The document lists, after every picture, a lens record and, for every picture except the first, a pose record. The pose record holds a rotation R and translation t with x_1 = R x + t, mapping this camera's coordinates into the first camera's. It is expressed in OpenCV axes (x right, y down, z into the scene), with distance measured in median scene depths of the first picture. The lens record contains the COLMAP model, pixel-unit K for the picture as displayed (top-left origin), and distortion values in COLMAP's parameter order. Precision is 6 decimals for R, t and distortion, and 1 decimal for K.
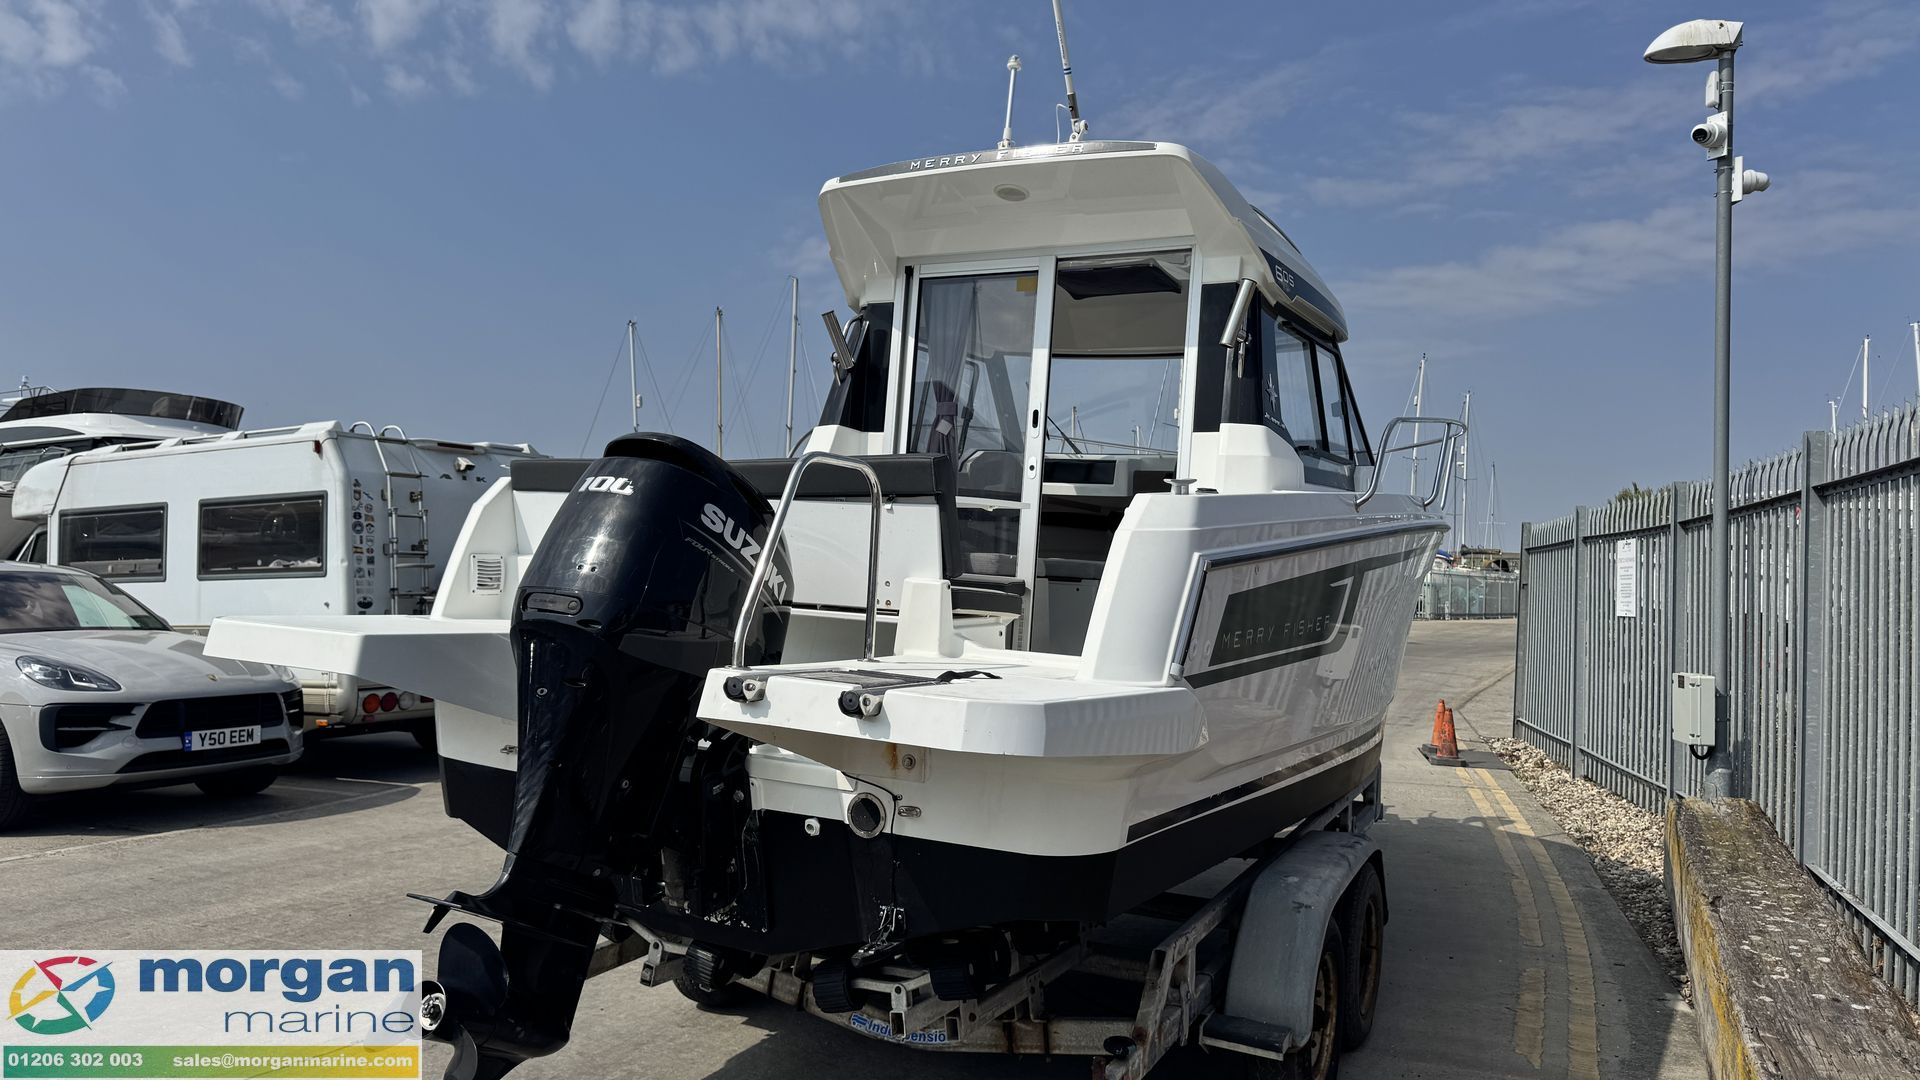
lens RADIAL K [[1365.5, 0, 954.7], [0, 1365.5, 546.2], [0, 0, 1]] dist [0.049856, -0.042513]
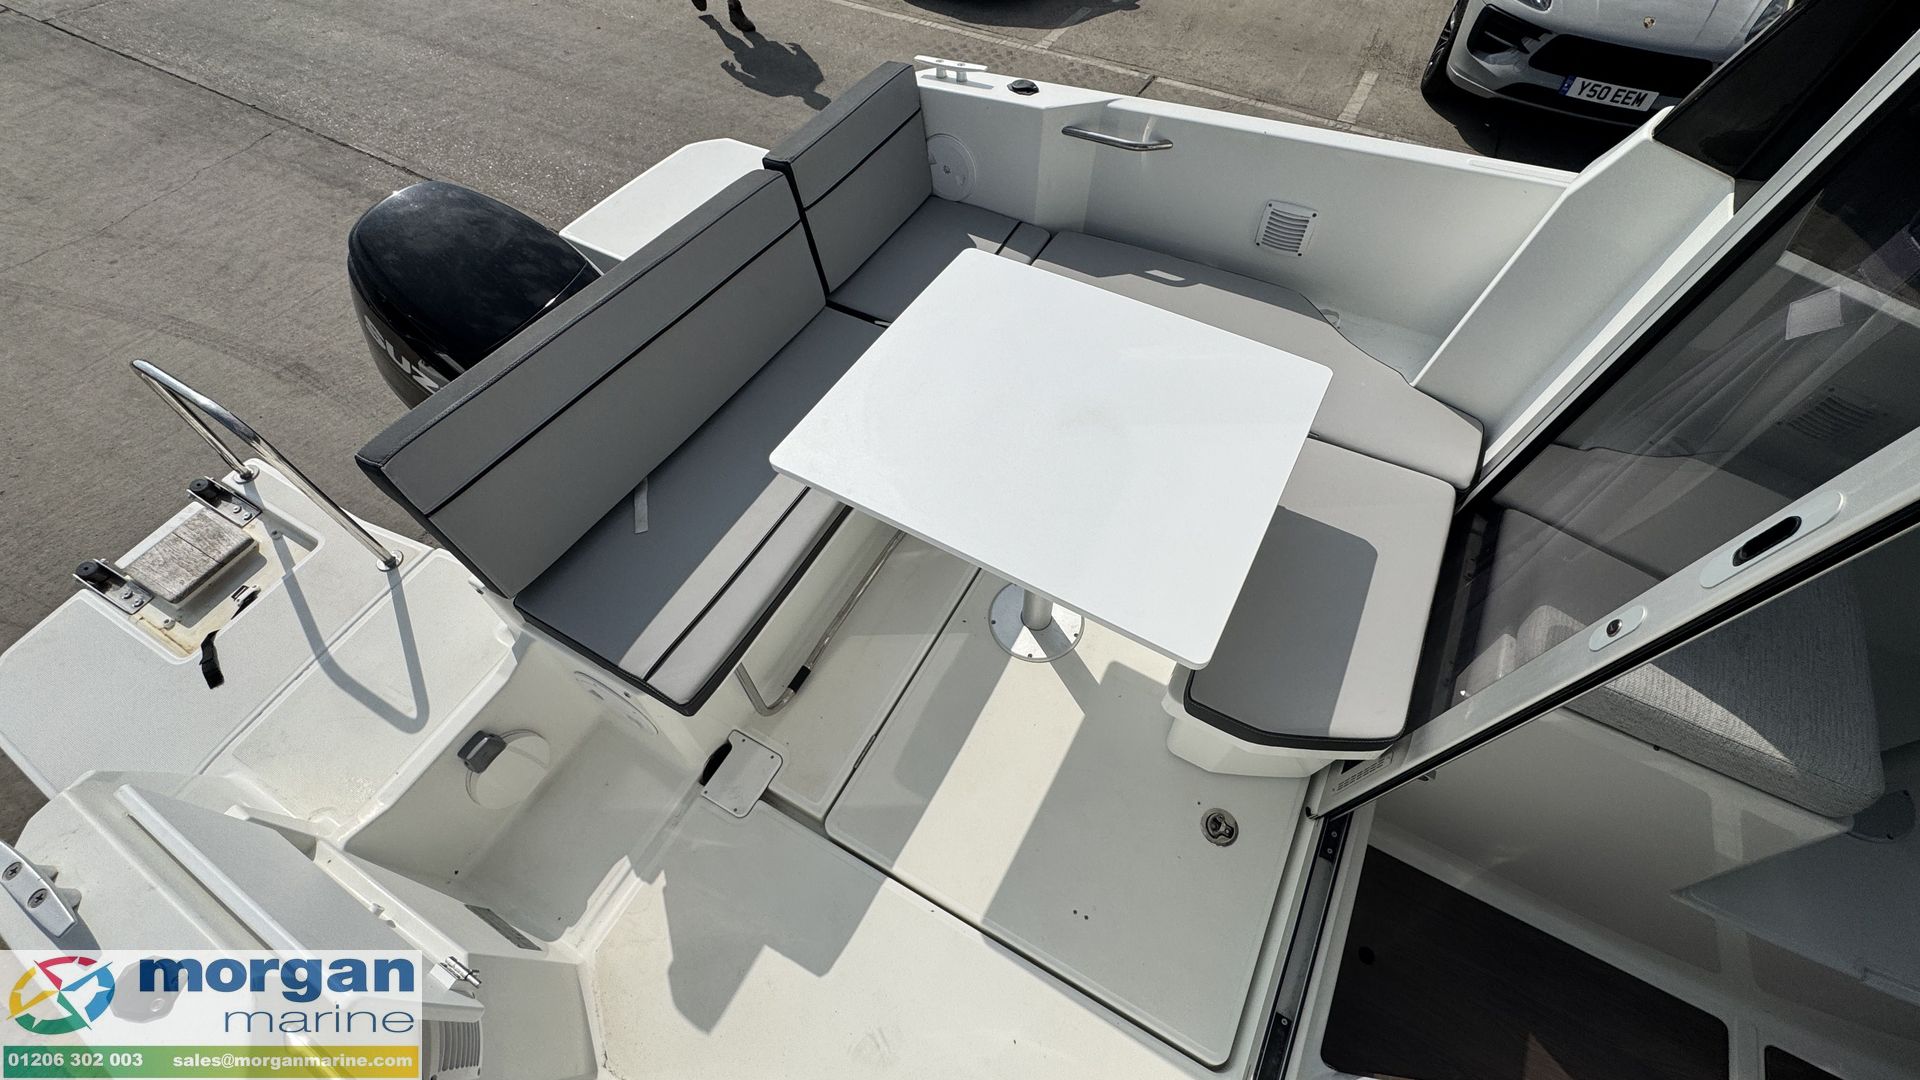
lens RADIAL K [[767.5, 0, 960.3], [0, 767.5, 537.2], [0, 0, 1]] dist [-0.004301, 0.000159]
pose [[-0.009321, 0.800658, -0.599049, 0.092495], [0.010492, 0.599120, 0.800591, -0.133336], [0.999902, 0.001177, -0.013985, 0.545989]]
